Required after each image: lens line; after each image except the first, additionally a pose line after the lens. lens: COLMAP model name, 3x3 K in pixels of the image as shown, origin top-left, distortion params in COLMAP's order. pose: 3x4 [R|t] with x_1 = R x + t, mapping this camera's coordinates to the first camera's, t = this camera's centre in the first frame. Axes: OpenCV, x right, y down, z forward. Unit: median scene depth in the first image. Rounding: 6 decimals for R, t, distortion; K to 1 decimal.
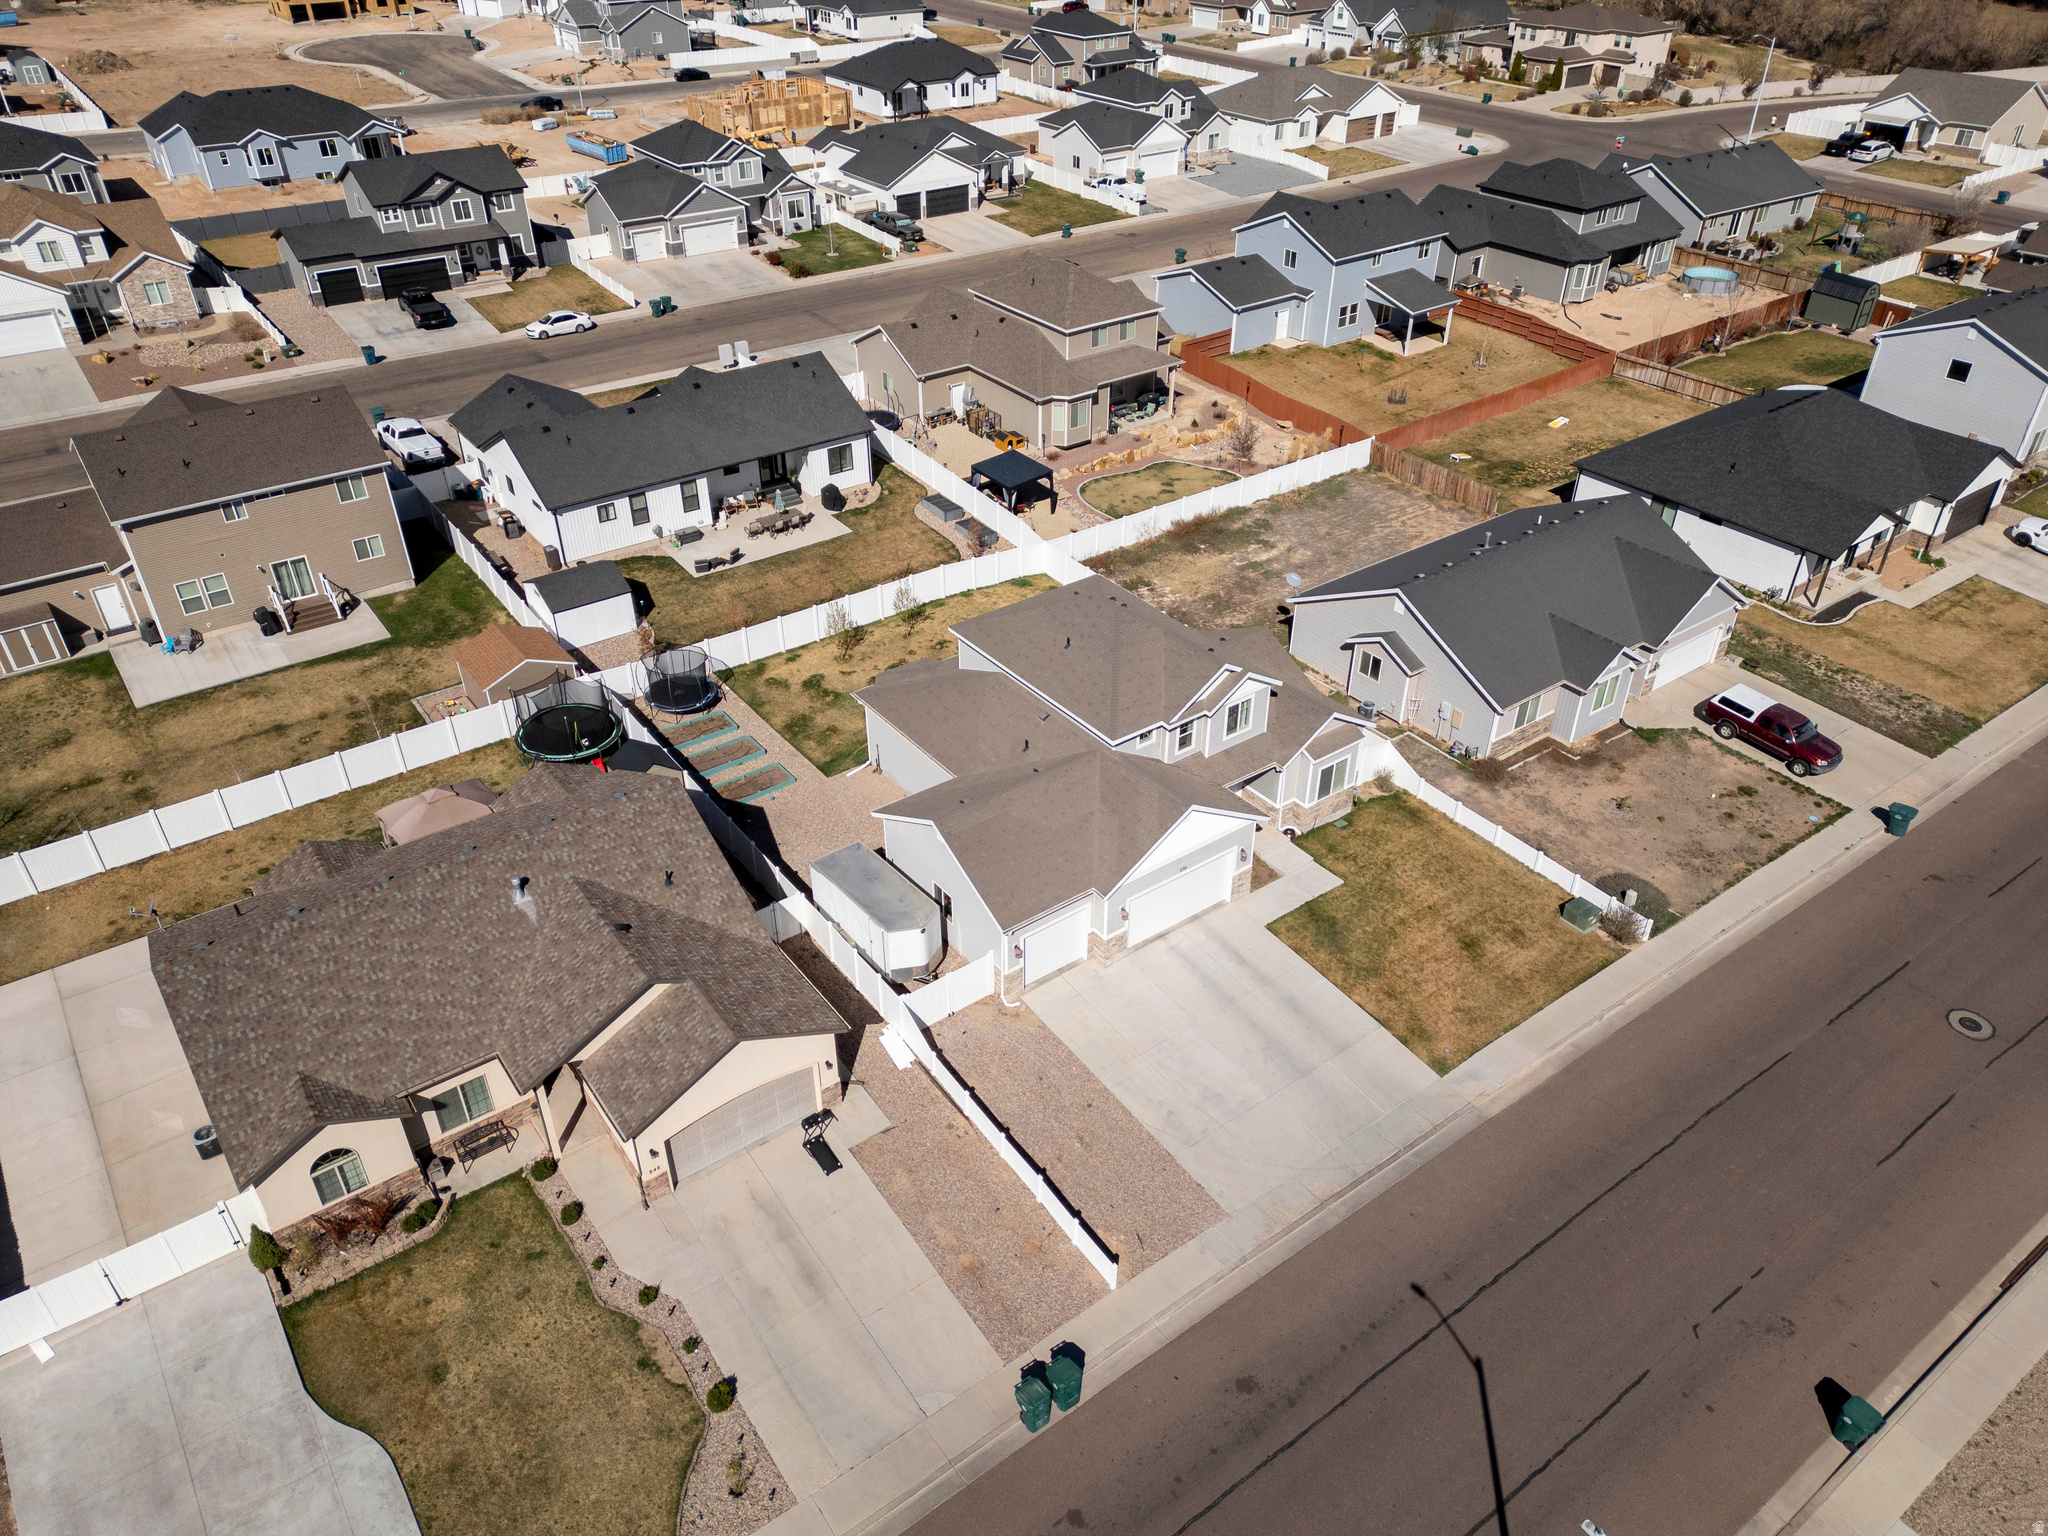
lens RADIAL K [[1414.8, 0, 1024.0], [0, 1414.8, 768.0], [0, 0, 1]] dist [0.016195, -0.000555]
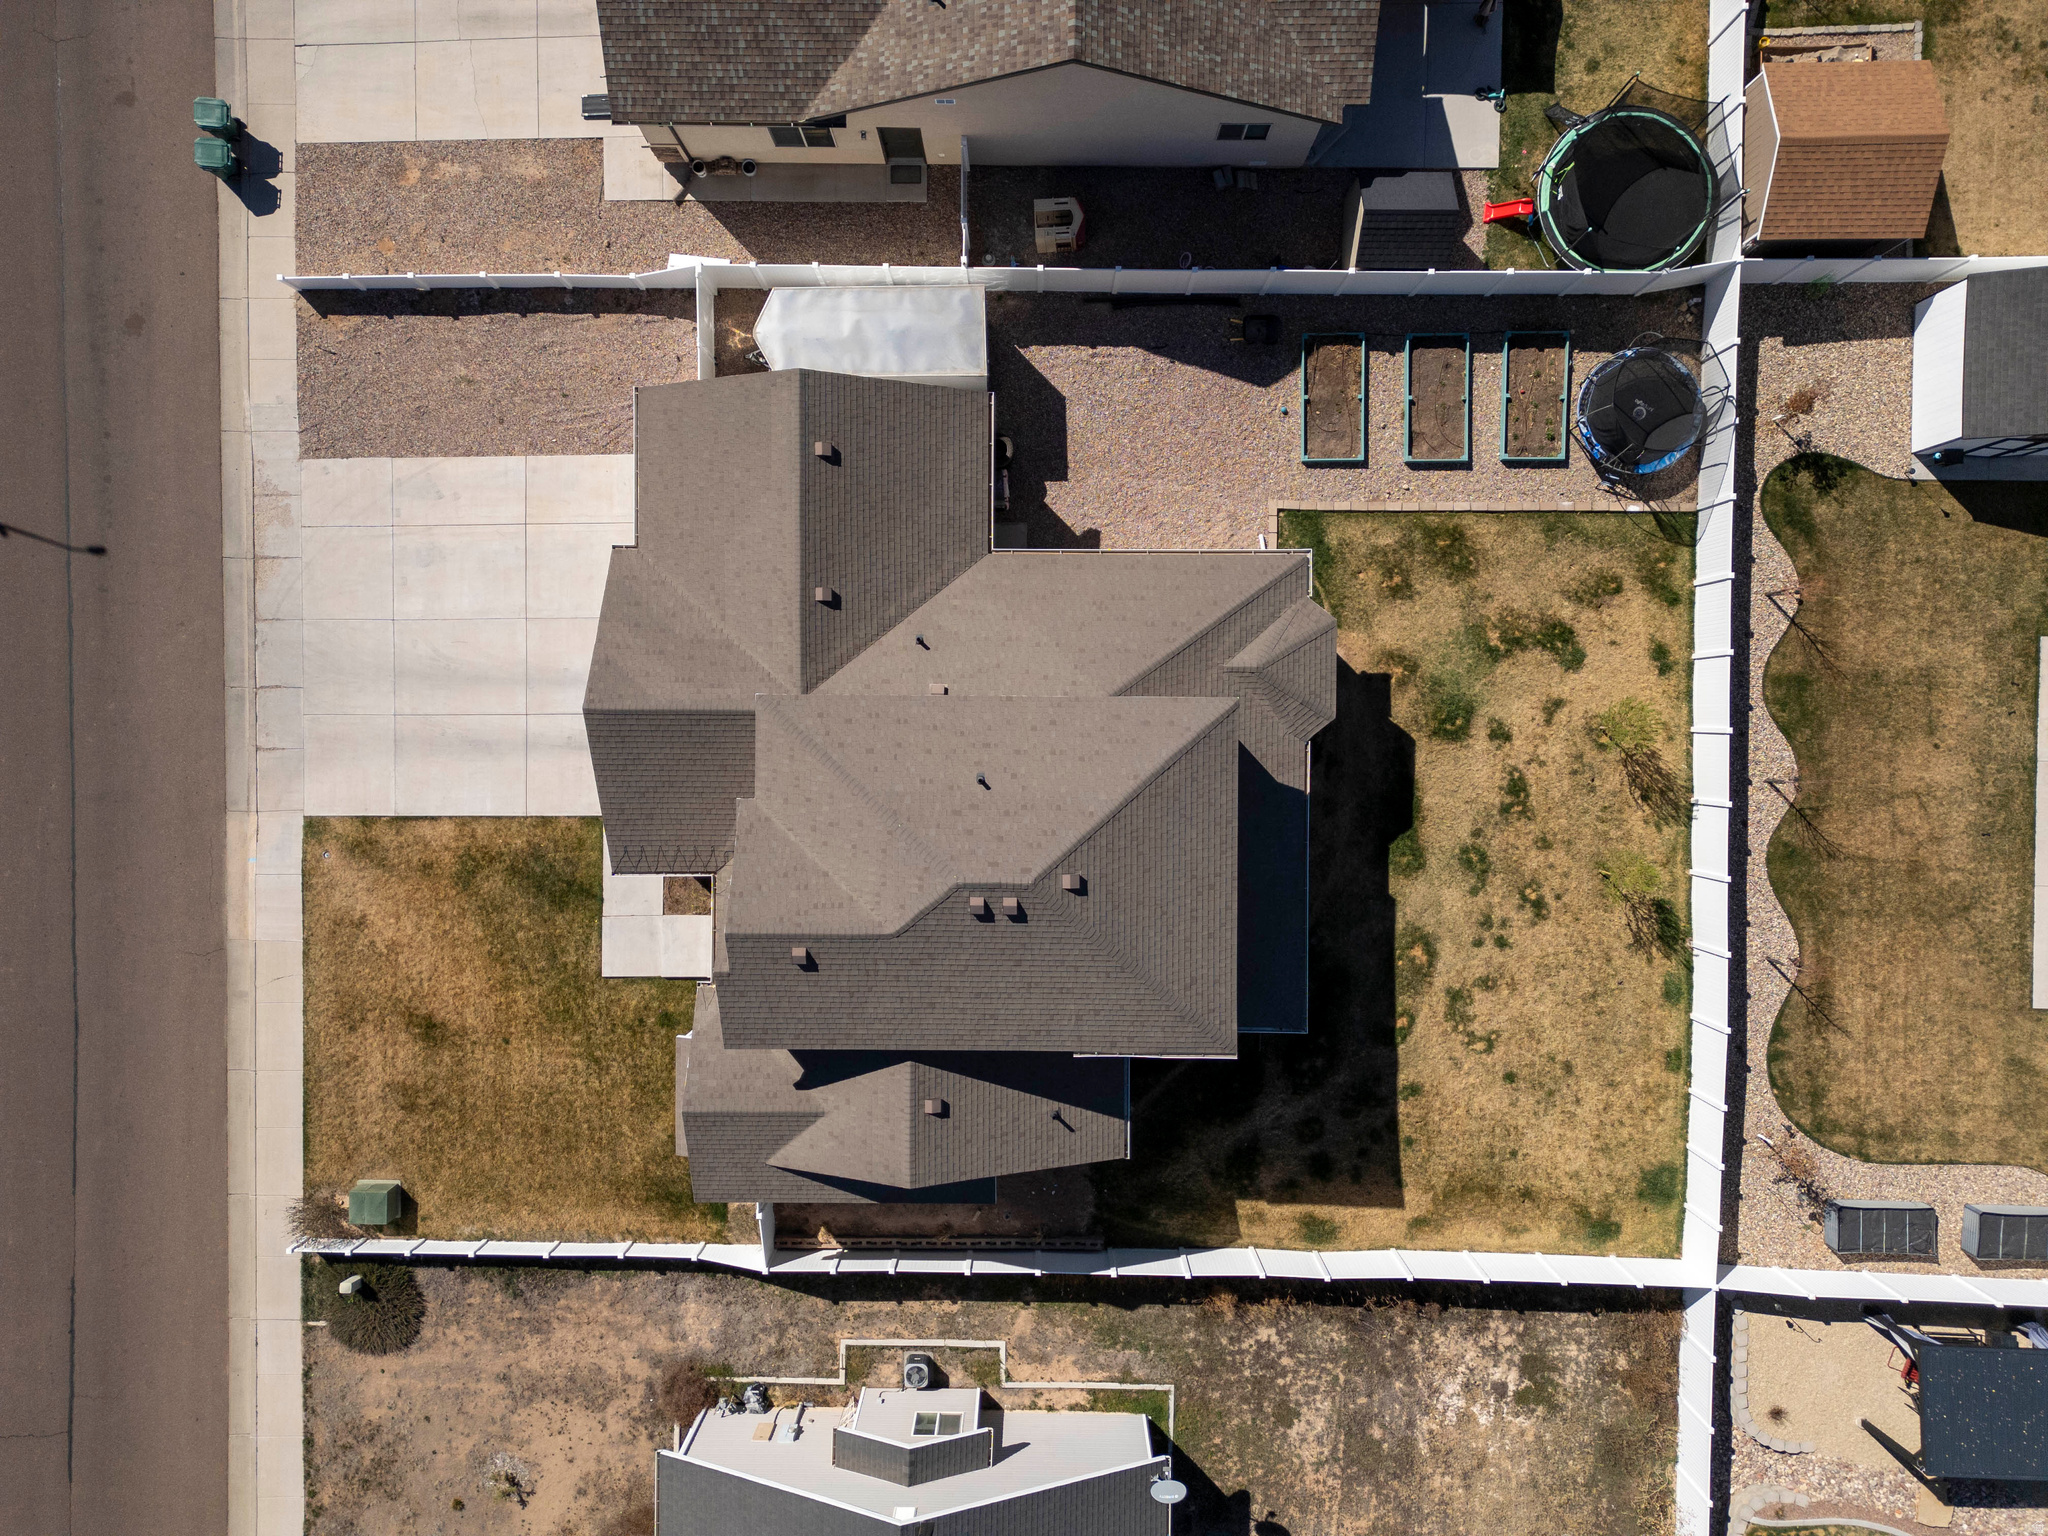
lens RADIAL K [[1414.8, 0, 1024.0], [0, 1414.8, 768.0], [0, 0, 1]] dist [0.016195, -0.000555]
pose [[-0.599349, 0.800156, 0.023025, 0.006681], [-0.450748, -0.361119, 0.816345, -0.615016], [0.661519, 0.478898, 0.577105, 0.781904]]
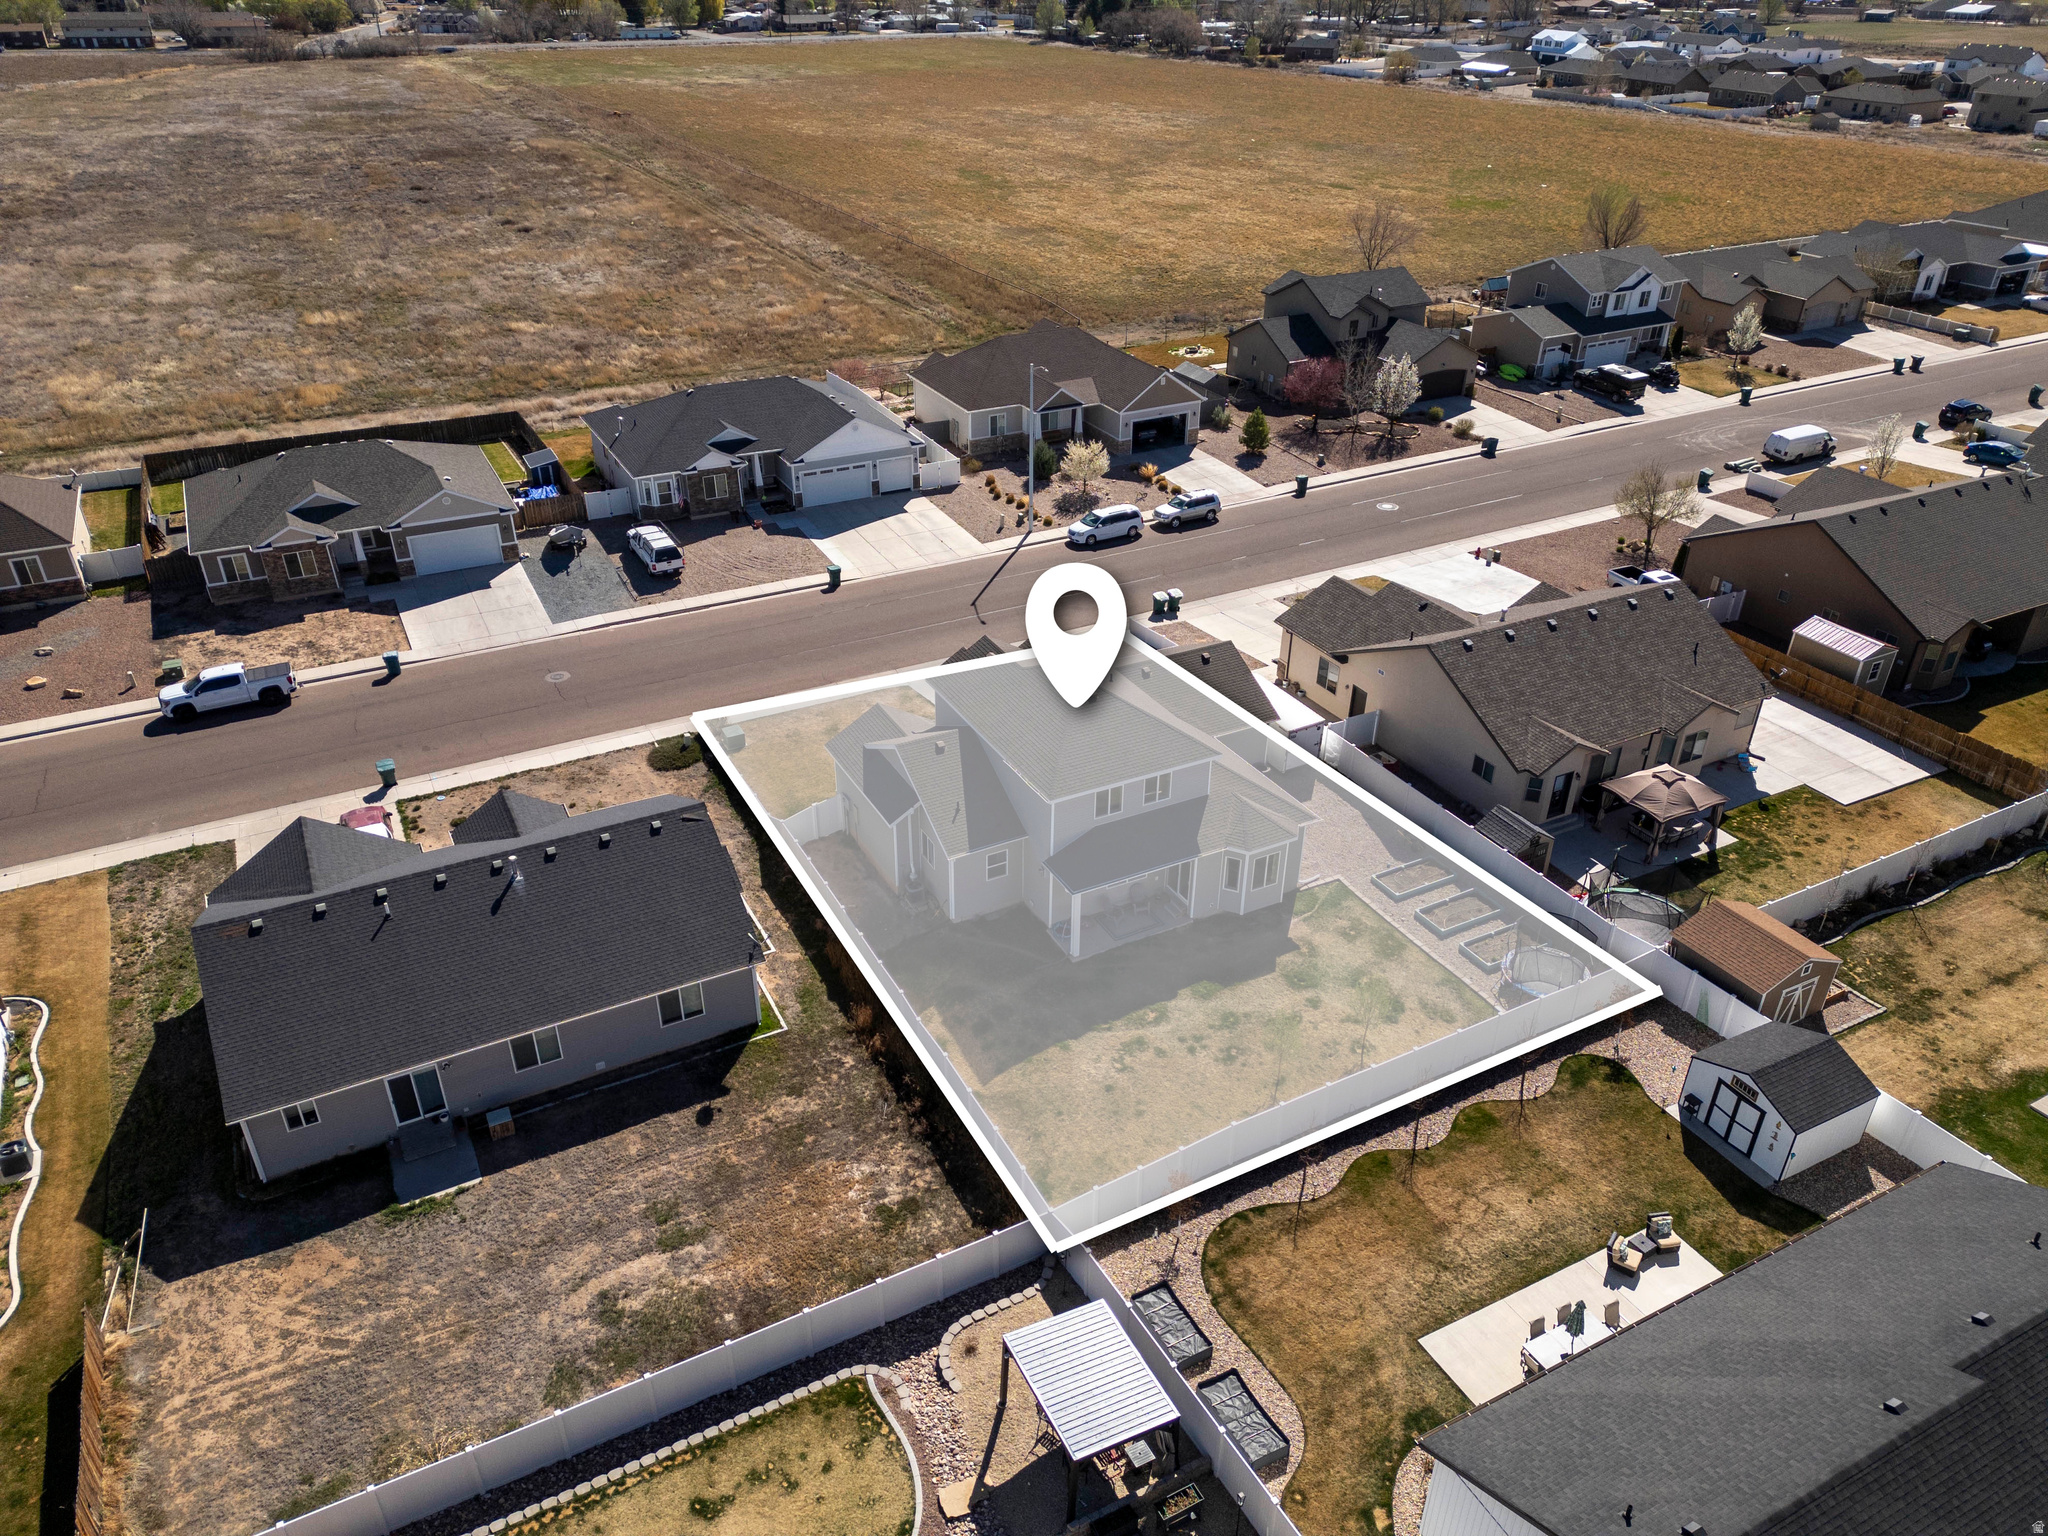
lens RADIAL K [[1414.8, 0, 1024.0], [0, 1414.8, 768.0], [0, 0, 1]] dist [0.016195, -0.000555]
pose [[-0.989132, -0.077888, 0.124708, -0.048618], [0.082221, 0.410145, 0.908306, -1.195655], [-0.121895, 0.908688, -0.399284, 1.712870]]
